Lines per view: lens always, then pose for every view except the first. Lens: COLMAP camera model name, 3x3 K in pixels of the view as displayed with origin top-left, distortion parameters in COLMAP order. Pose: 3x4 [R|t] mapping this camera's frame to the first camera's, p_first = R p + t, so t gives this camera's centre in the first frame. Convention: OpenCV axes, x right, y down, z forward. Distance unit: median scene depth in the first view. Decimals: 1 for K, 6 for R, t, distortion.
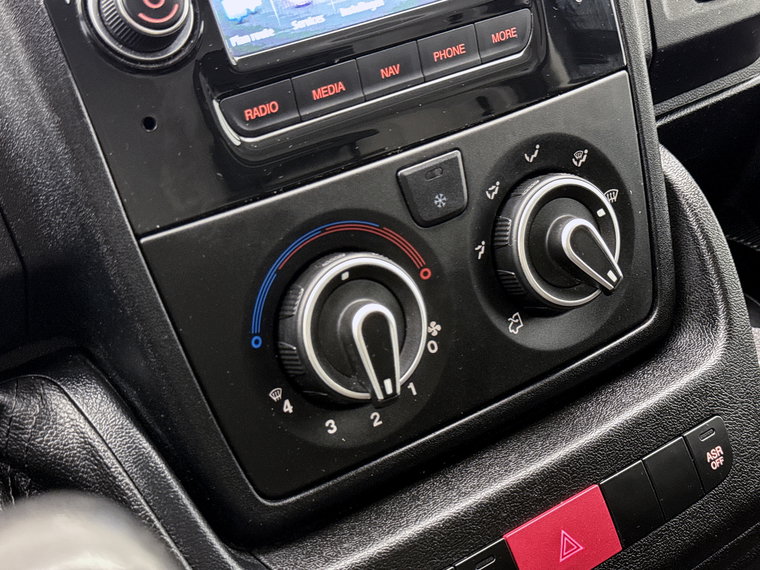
lens RADIAL K [[1144.9, 0, 380.0], [0, 1144.9, 285.0], [0, 0, 1]] dist [0.146182, -0.114039]
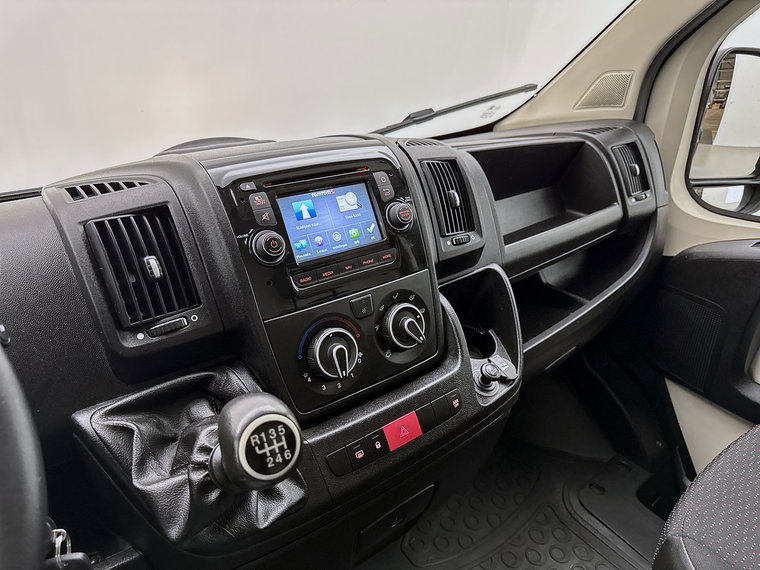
lens RADIAL K [[540.0, 0, 380.0], [0, 540.0, 285.0], [0, 0, 1]] dist [0.150635, -0.296436]
pose [[0.996283, 0.037003, 0.077783, -0.016506], [-0.028415, 0.993662, -0.108759, 0.010334], [-0.081315, 0.106144, 0.991020, -0.383936]]
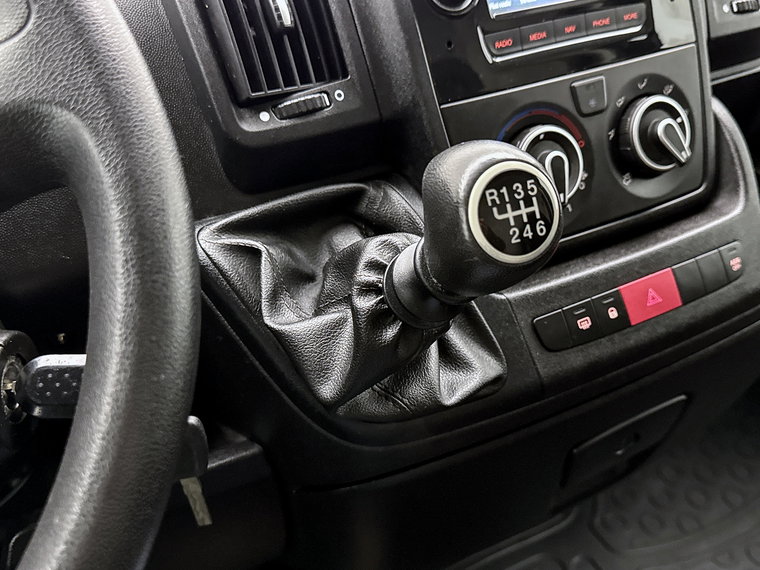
lens RADIAL K [[785.6, 0, 380.0], [0, 785.6, 285.0], [0, 0, 1]] dist [0.143582, -0.326231]
pose [[0.995156, 0.053138, -0.082710, -0.157814], [-0.053460, 0.998569, -0.001687, 0.227403], [0.082502, 0.006101, 0.996572, -0.270450]]
